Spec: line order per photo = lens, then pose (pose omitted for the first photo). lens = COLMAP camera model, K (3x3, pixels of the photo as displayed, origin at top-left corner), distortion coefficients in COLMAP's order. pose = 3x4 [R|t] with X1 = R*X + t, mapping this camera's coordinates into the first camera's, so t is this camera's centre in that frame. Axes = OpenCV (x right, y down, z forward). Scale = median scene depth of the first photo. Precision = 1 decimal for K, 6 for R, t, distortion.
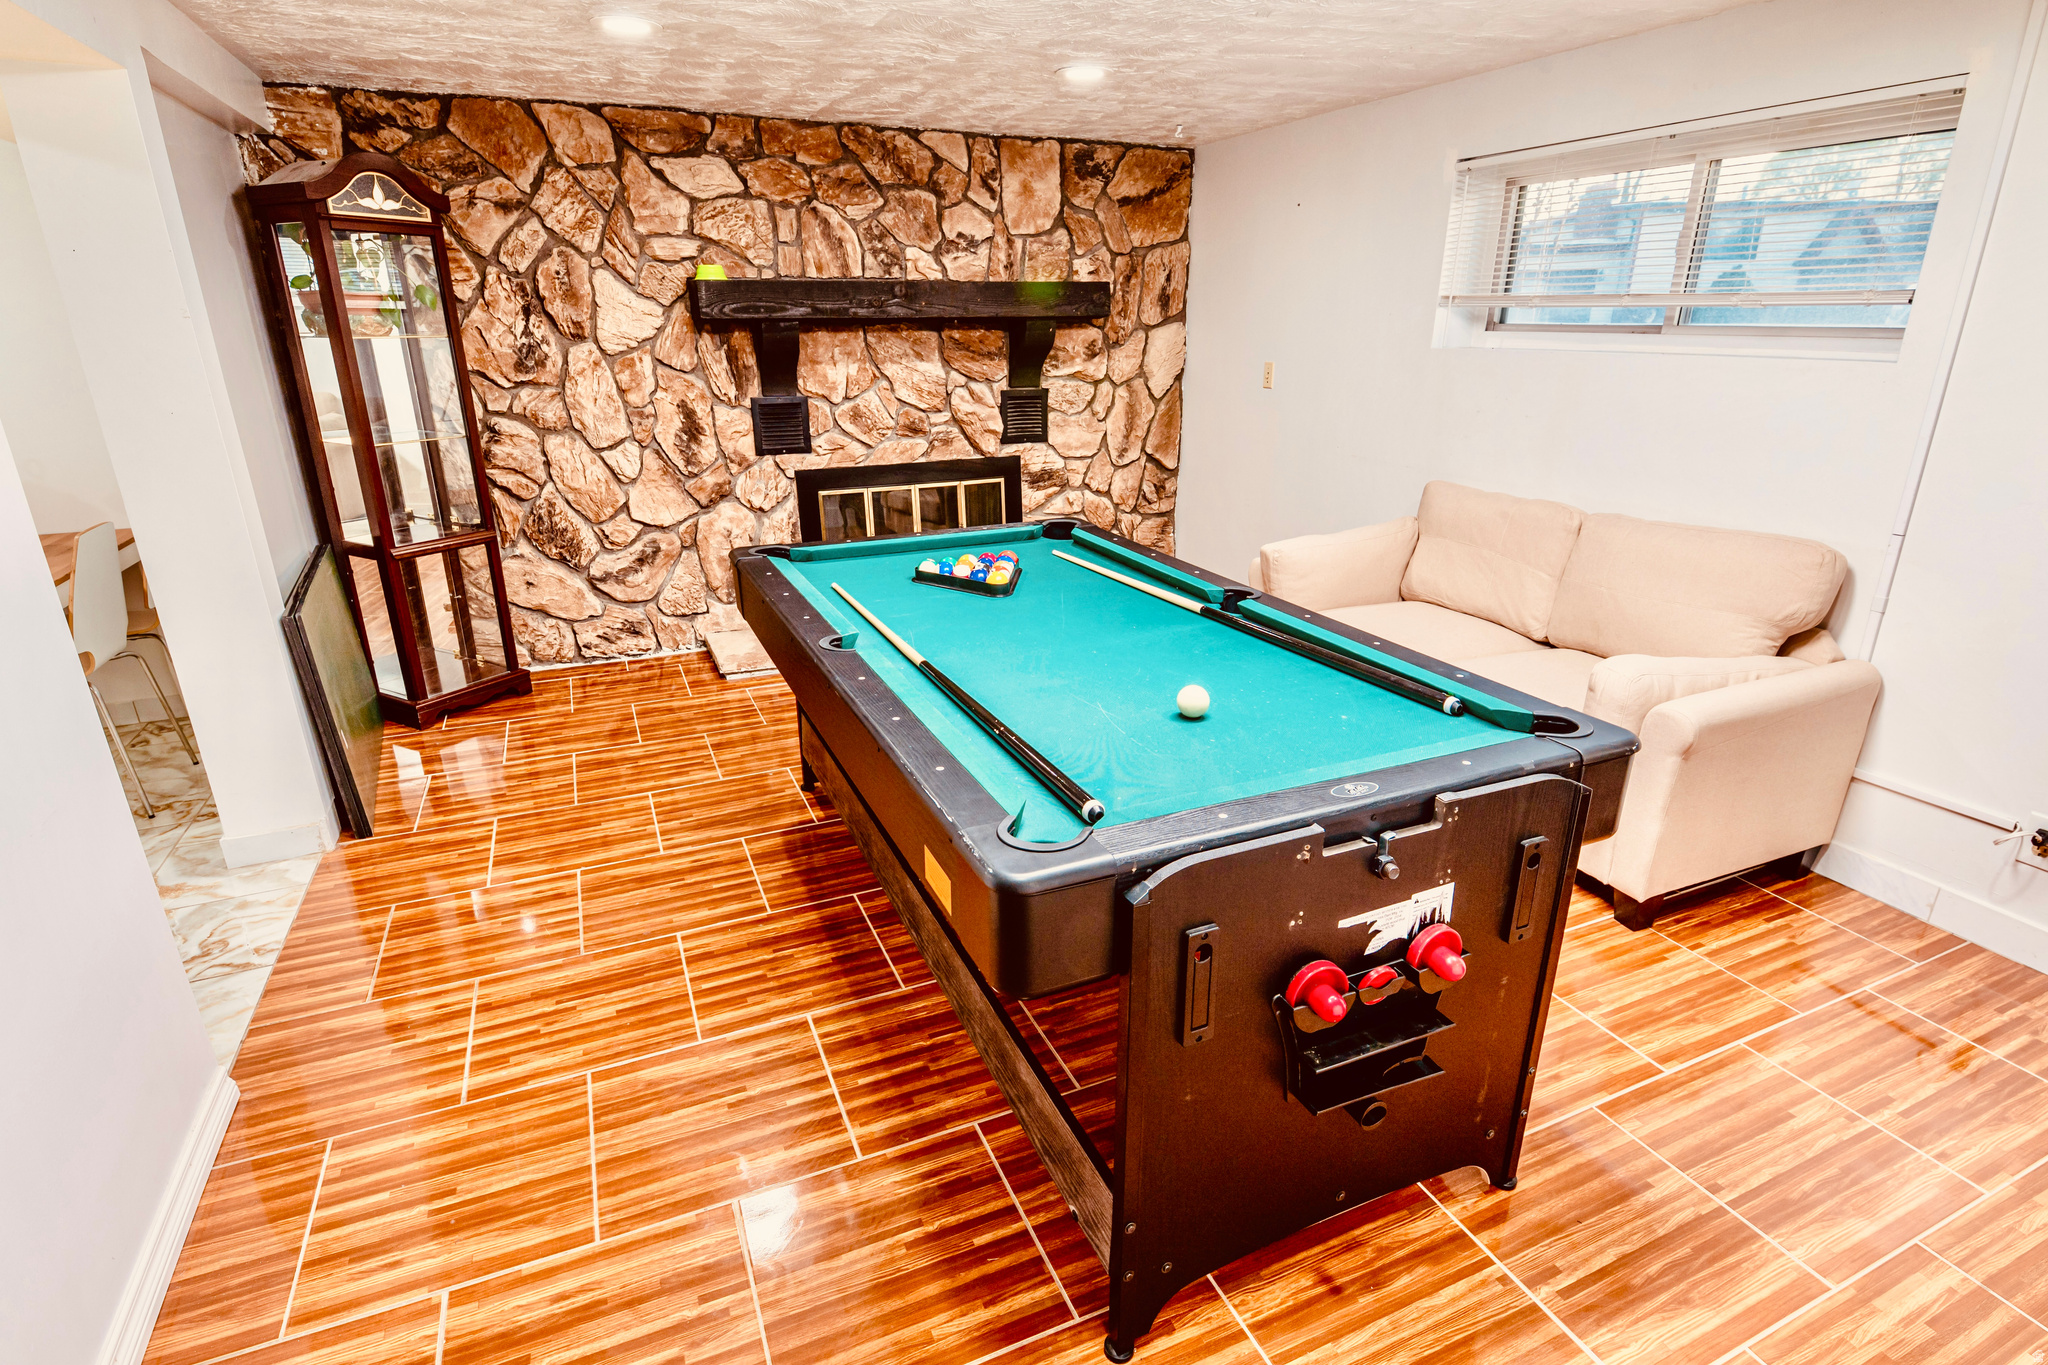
lens RADIAL K [[1058.2, 0, 1033.2], [0, 1058.2, 694.8], [0, 0, 1]] dist [-0.001159, -0.002228]
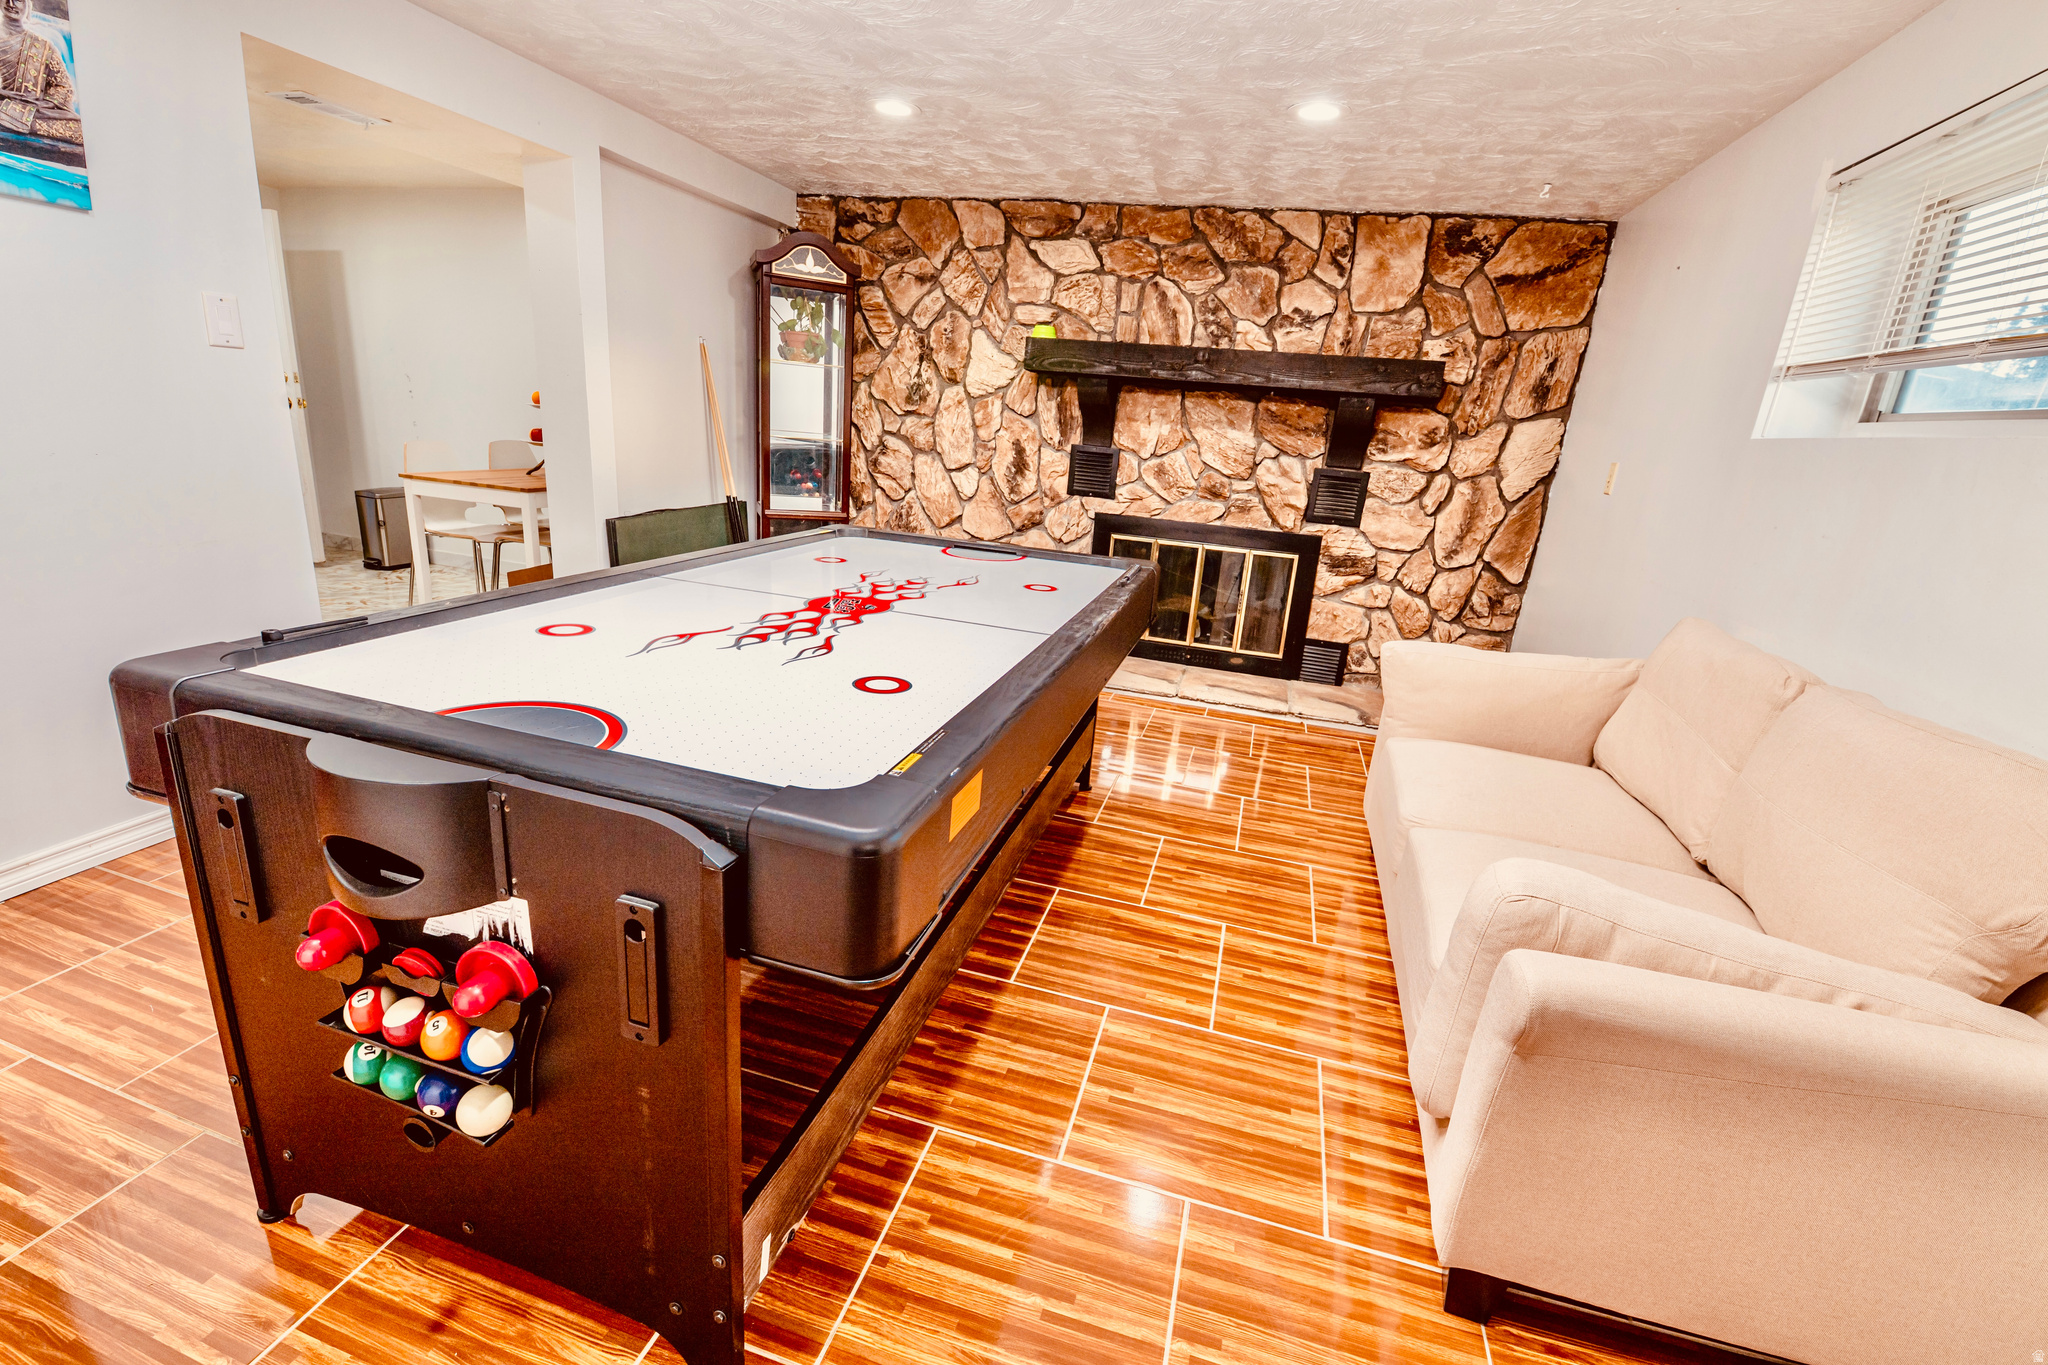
lens RADIAL K [[902.0, 0, 1018.6], [0, 902.0, 686.8], [0, 0, 1]] dist [-0.003842, -0.009278]
pose [[0.755990, 0.249287, -0.605257, 0.342485], [-0.299748, 0.953840, 0.018461, -0.028939], [0.581920, 0.167469, 0.795816, 0.224030]]
